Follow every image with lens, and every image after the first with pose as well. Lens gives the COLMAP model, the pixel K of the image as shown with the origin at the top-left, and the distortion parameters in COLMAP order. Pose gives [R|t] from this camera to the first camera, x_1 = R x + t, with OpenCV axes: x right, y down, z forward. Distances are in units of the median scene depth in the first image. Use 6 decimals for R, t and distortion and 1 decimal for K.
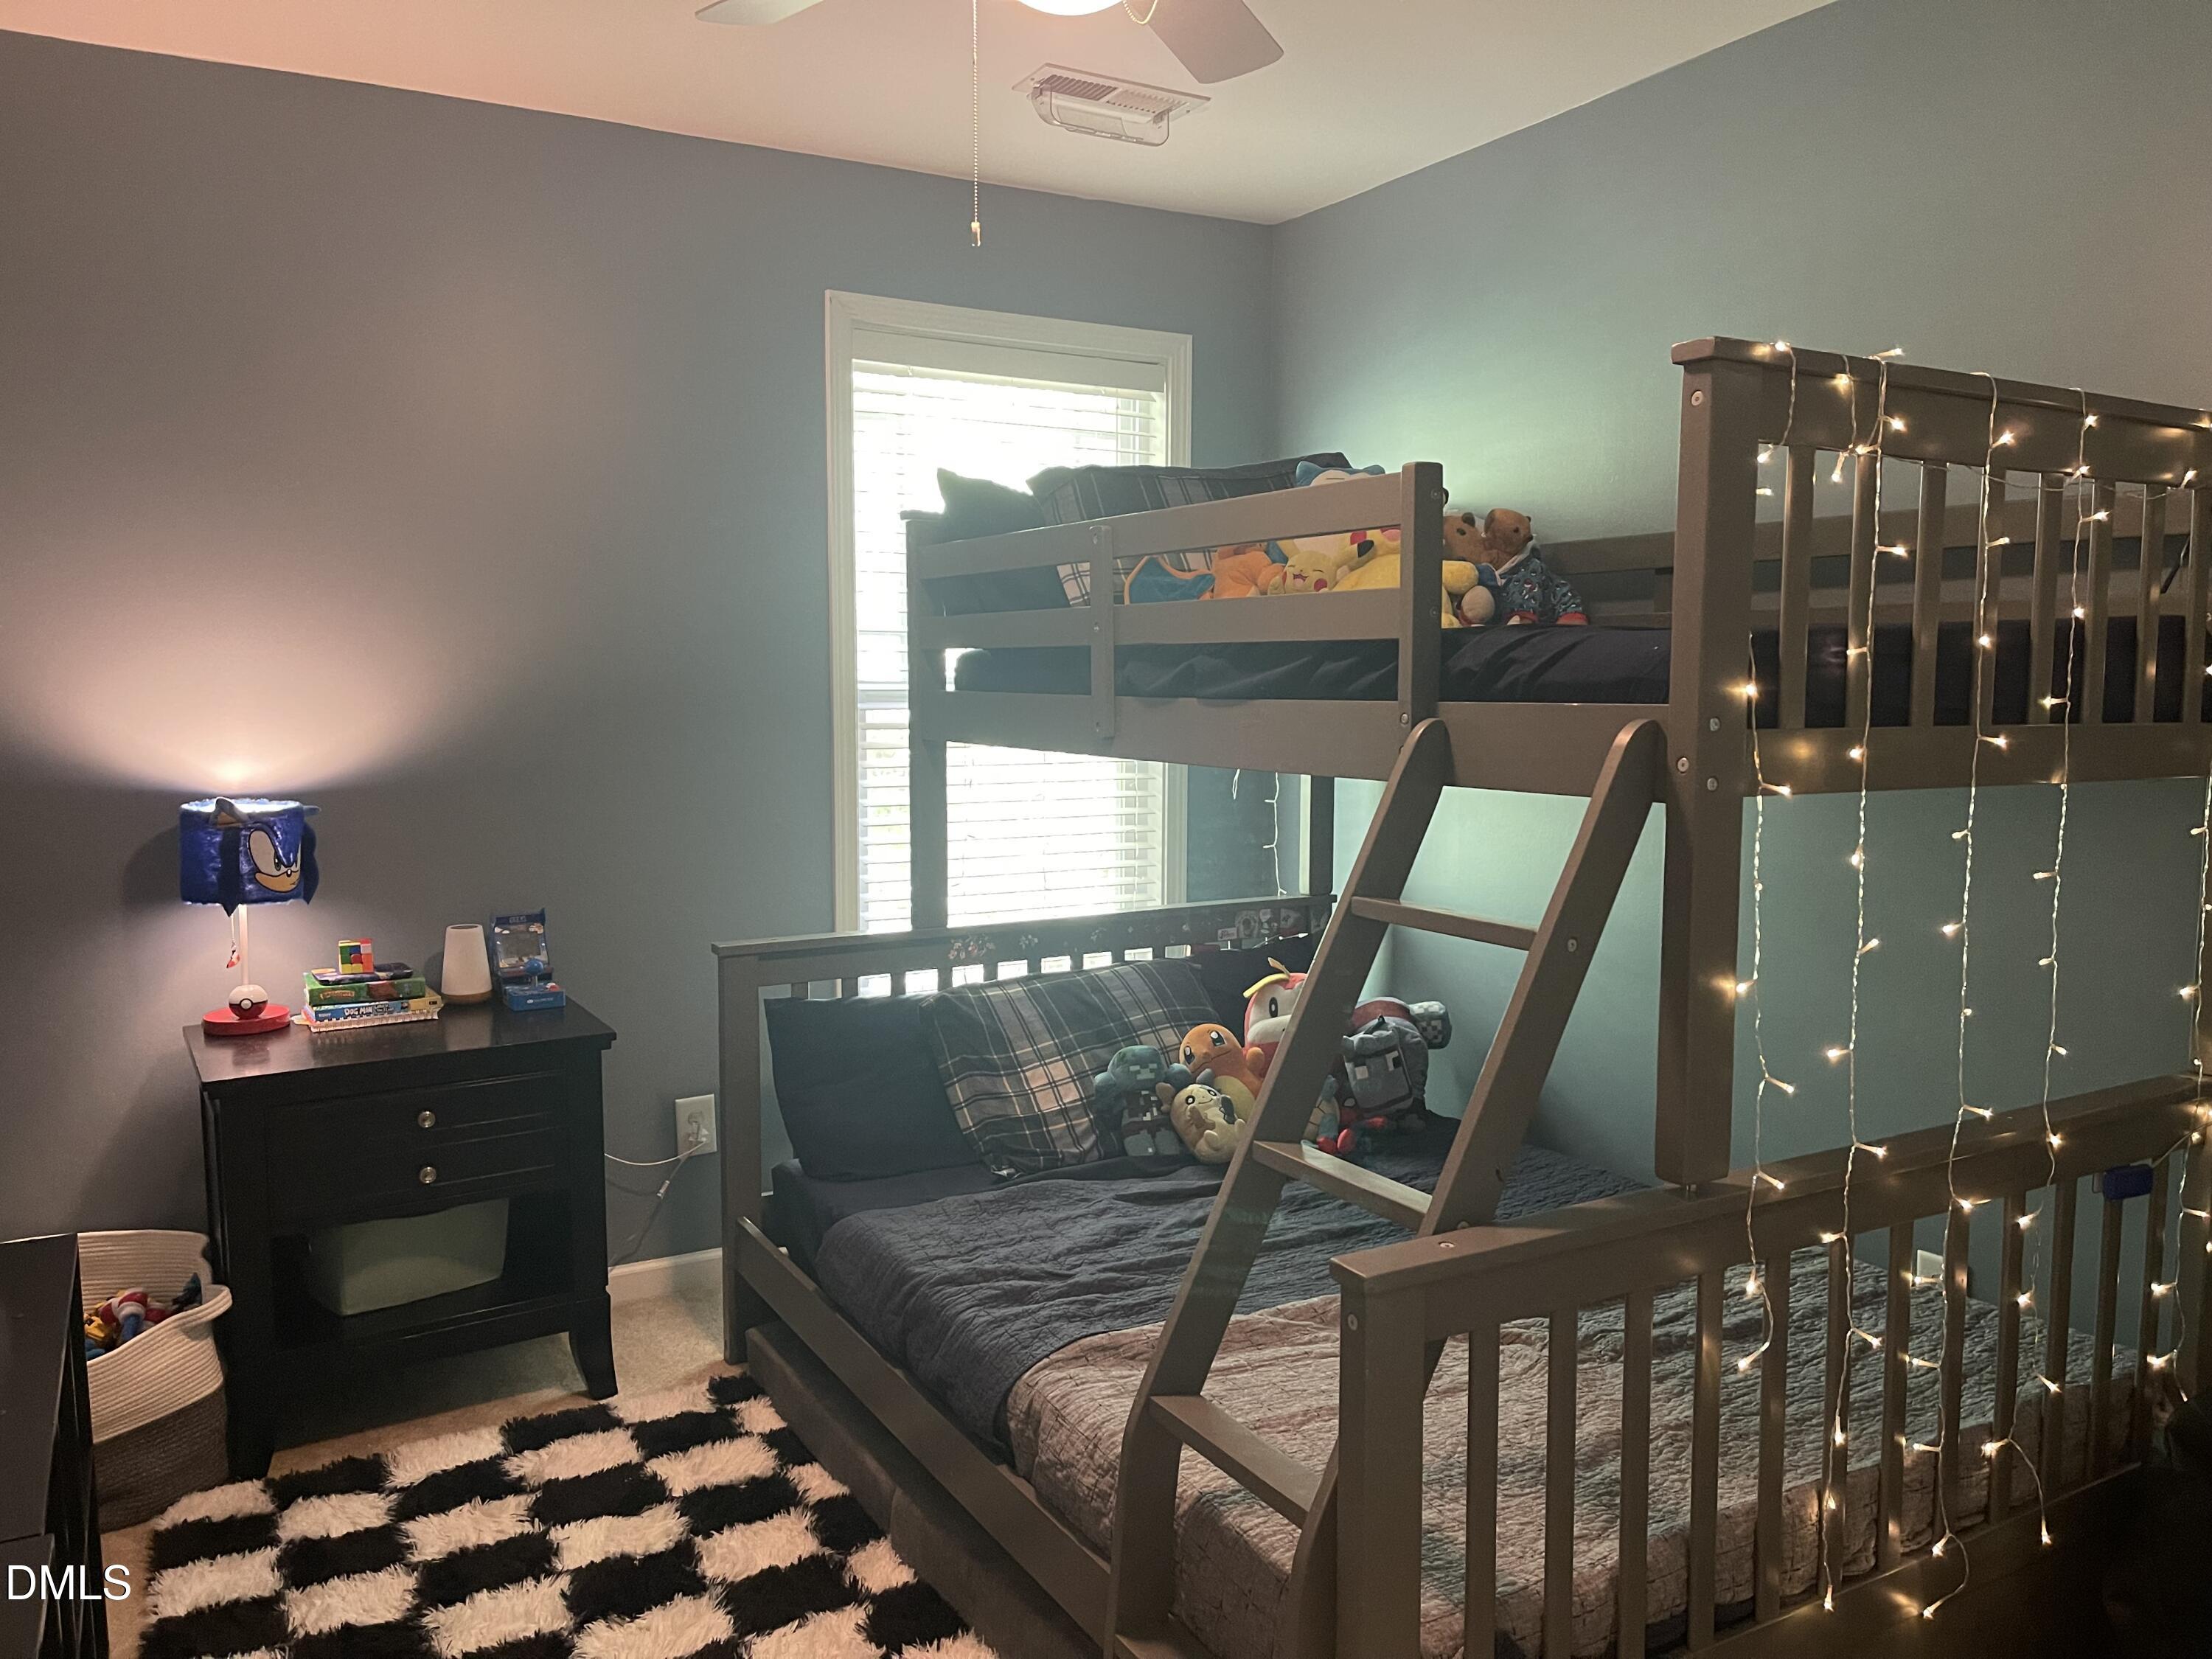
lens RADIAL K [[1668.0, 0, 1123.3], [0, 1668.0, 825.9], [0, 0, 1]] dist [0.081001, -0.105692]
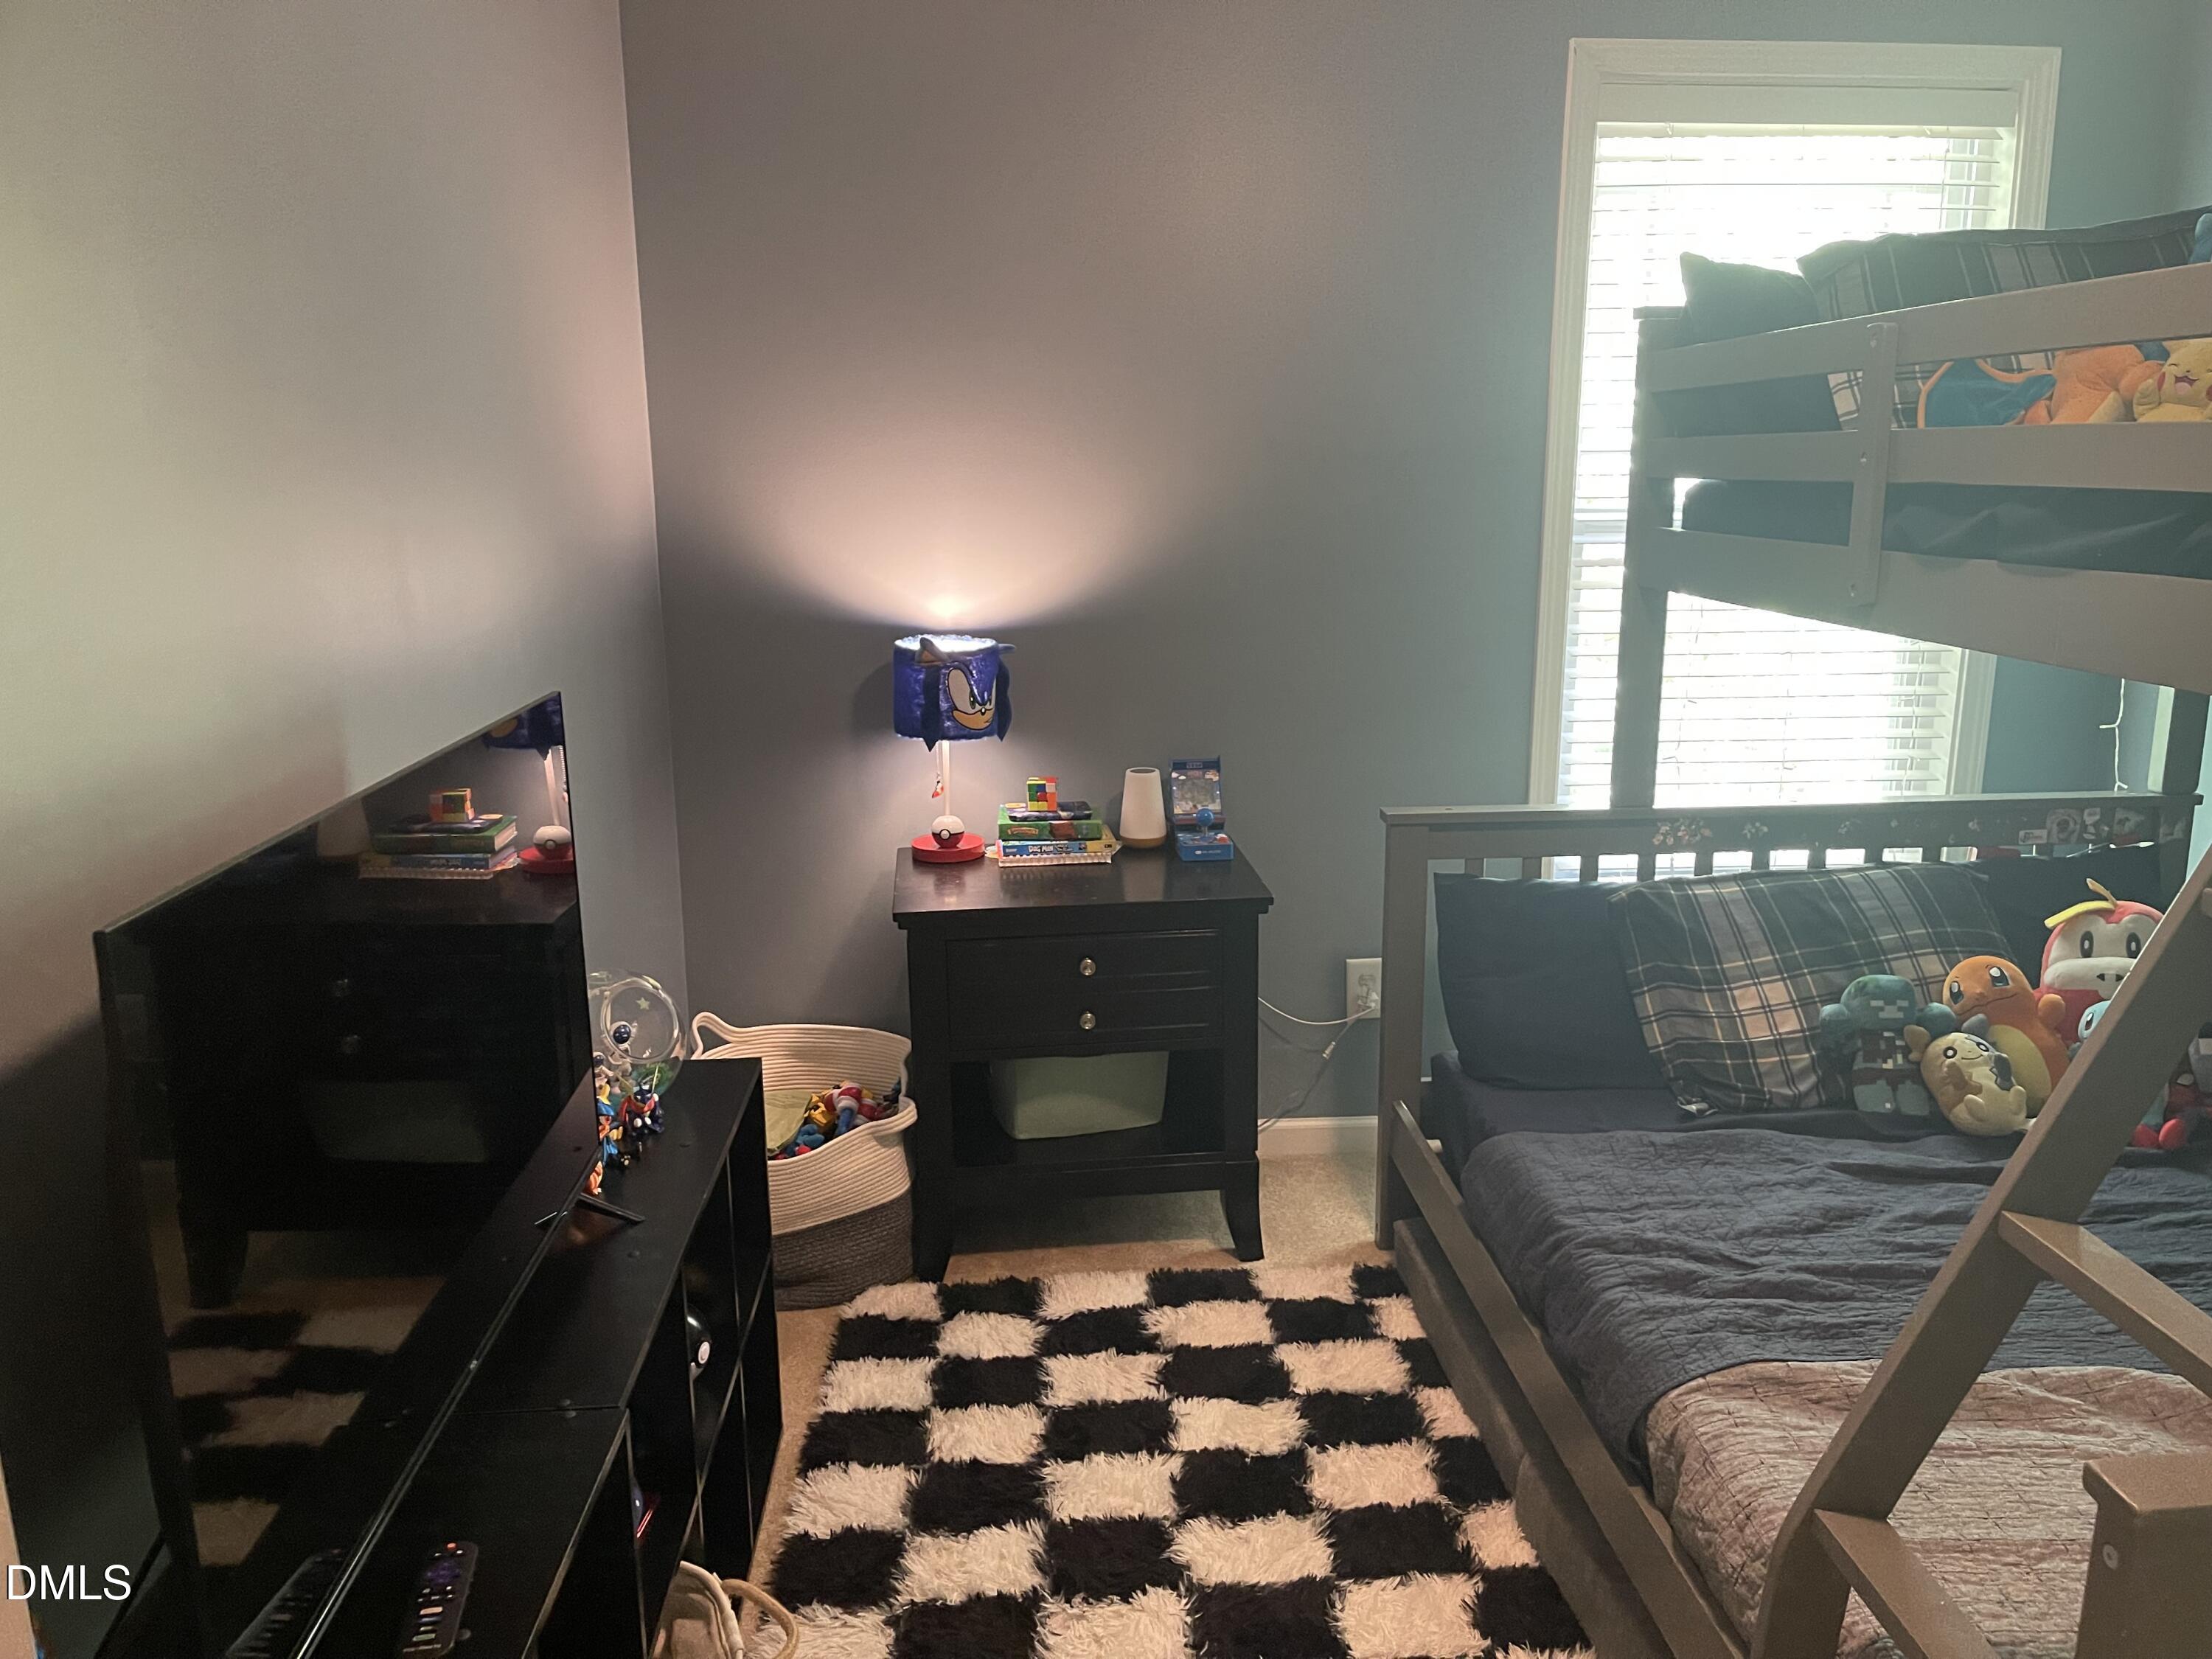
lens RADIAL K [[1666.9, 0, 1118.9], [0, 1666.9, 831.9], [0, 0, 1]] dist [0.080221, -0.102676]
pose [[0.898628, 0.087203, -0.429957, 0.024283], [-0.032607, 0.990611, 0.132763, -0.039745], [0.437497, -0.105285, 0.893035, 0.134079]]
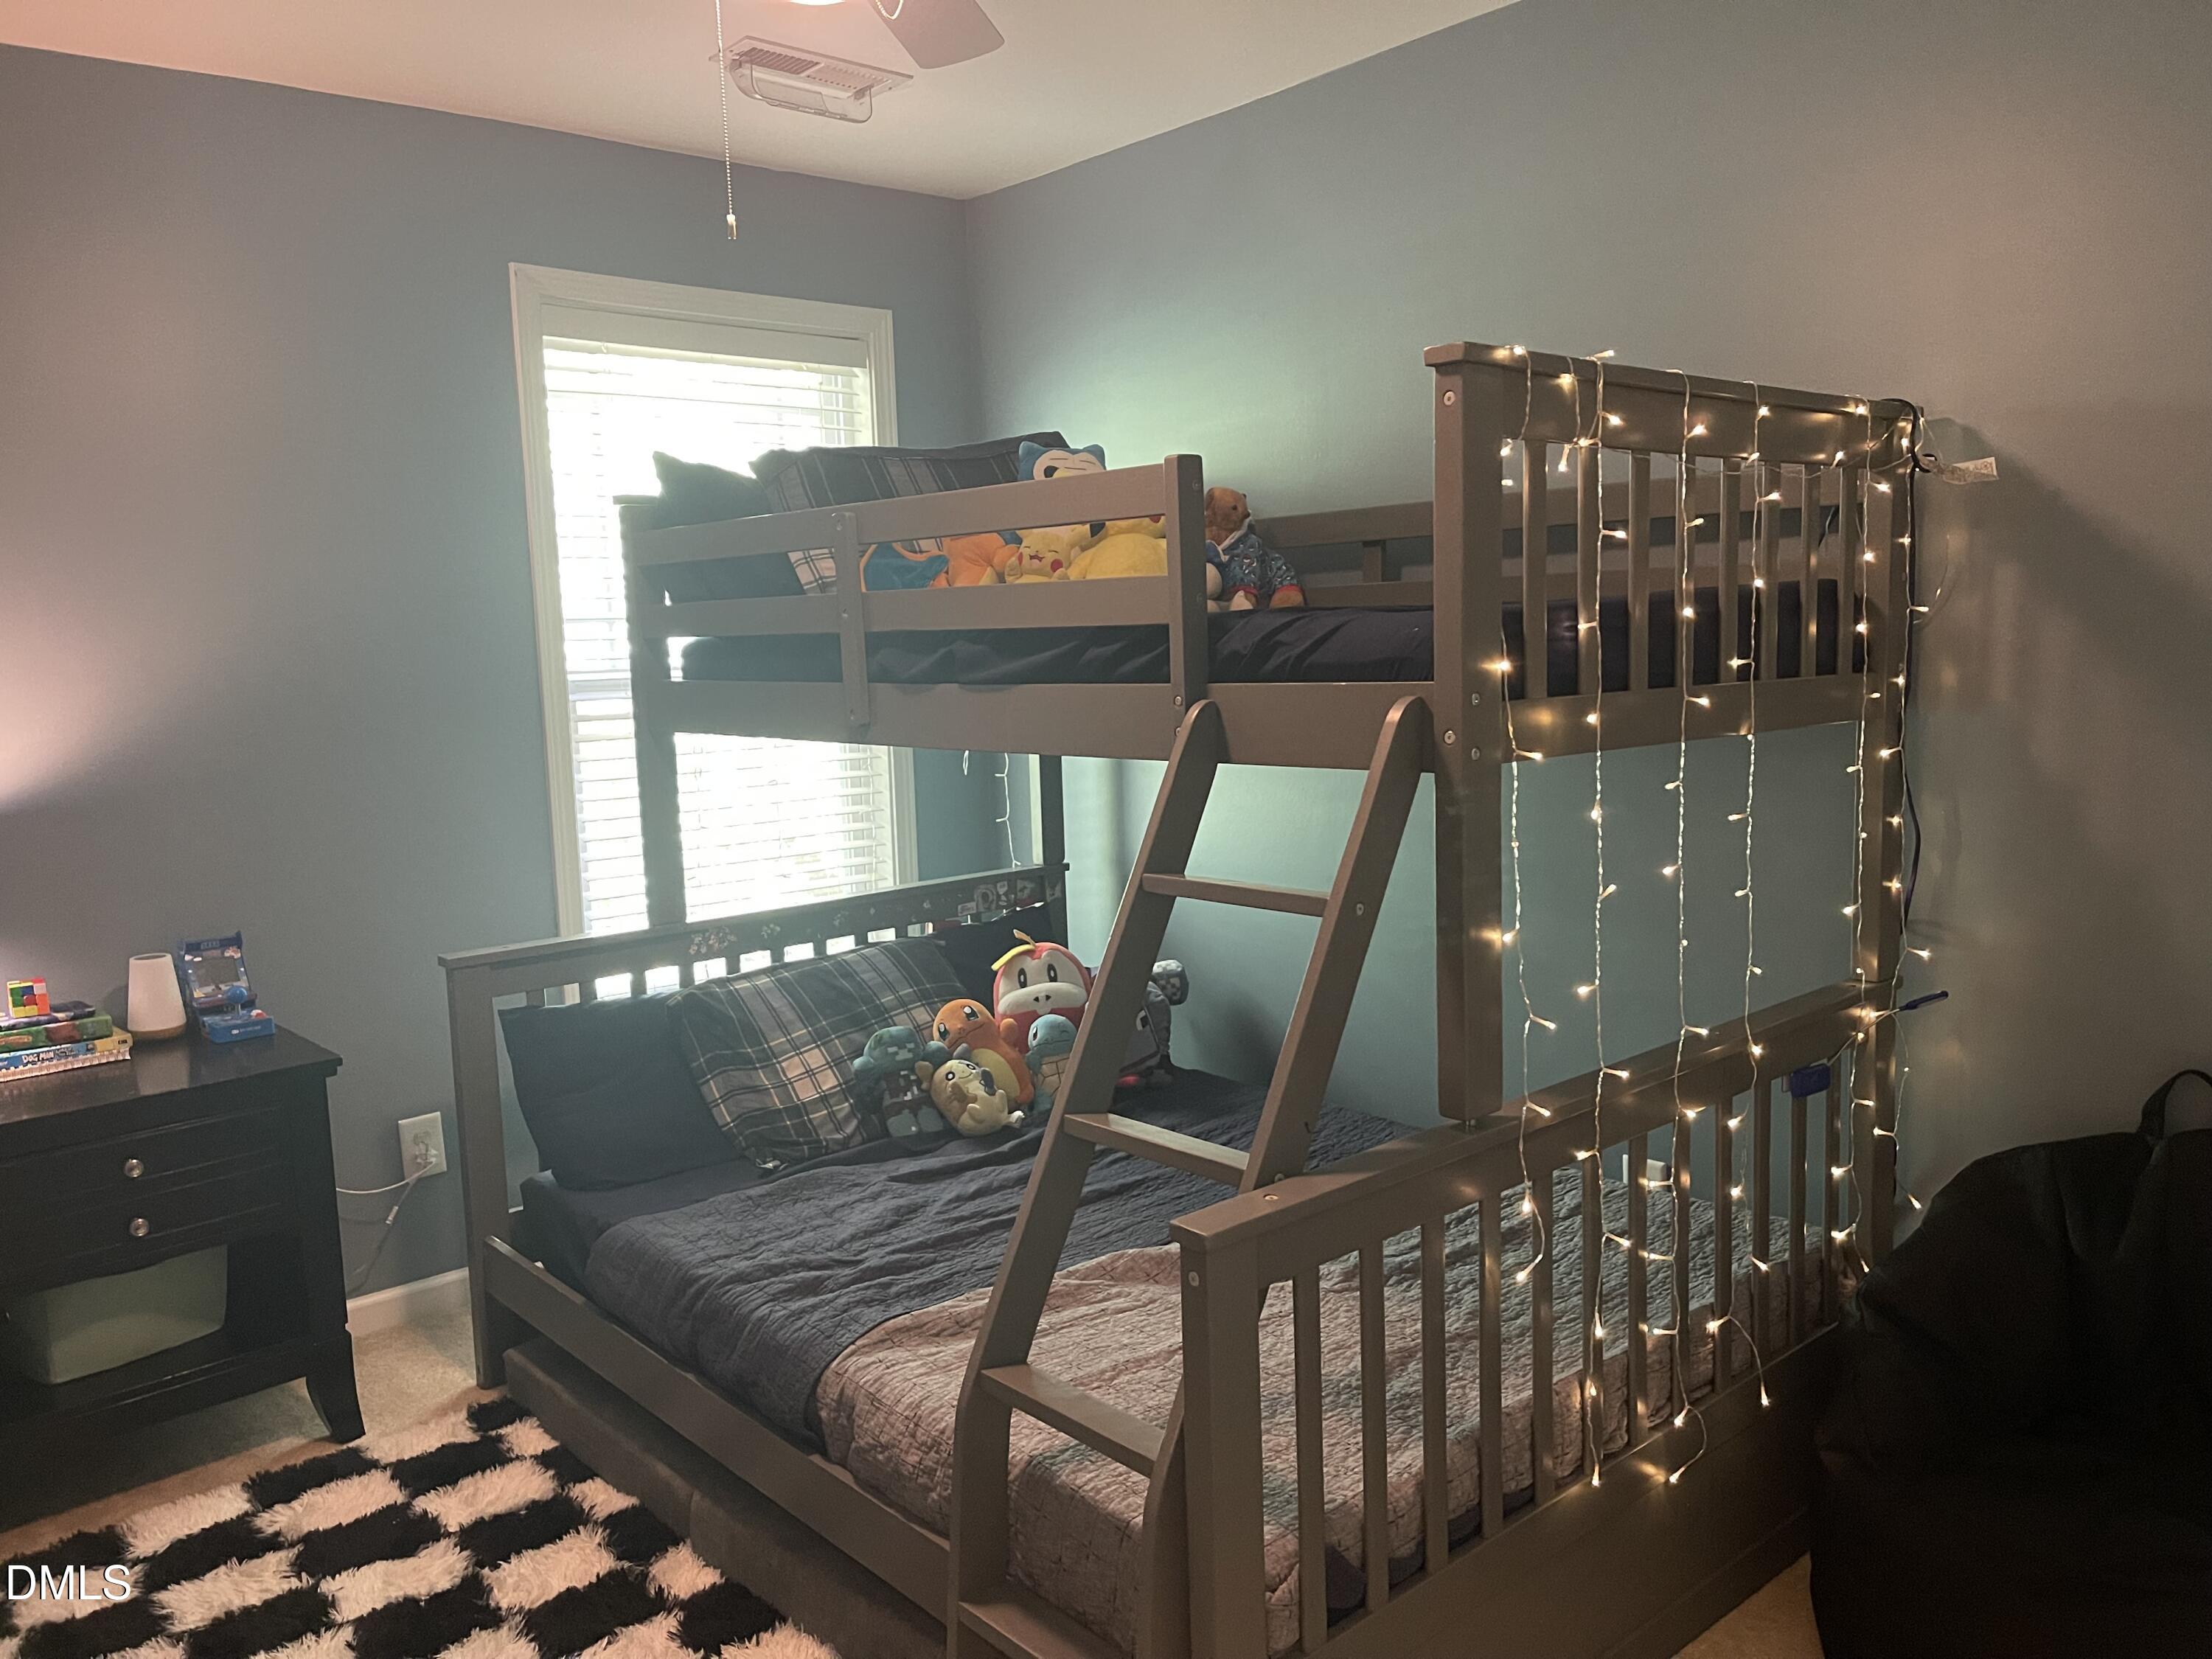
lens RADIAL K [[1666.9, 0, 1118.9], [0, 1666.9, 831.9], [0, 0, 1]] dist [0.080221, -0.102676]
pose [[0.979547, -0.056693, 0.193066, -0.054065], [0.051508, 0.998167, 0.031773, -0.012432], [-0.194513, -0.021179, 0.980671, -0.012931]]
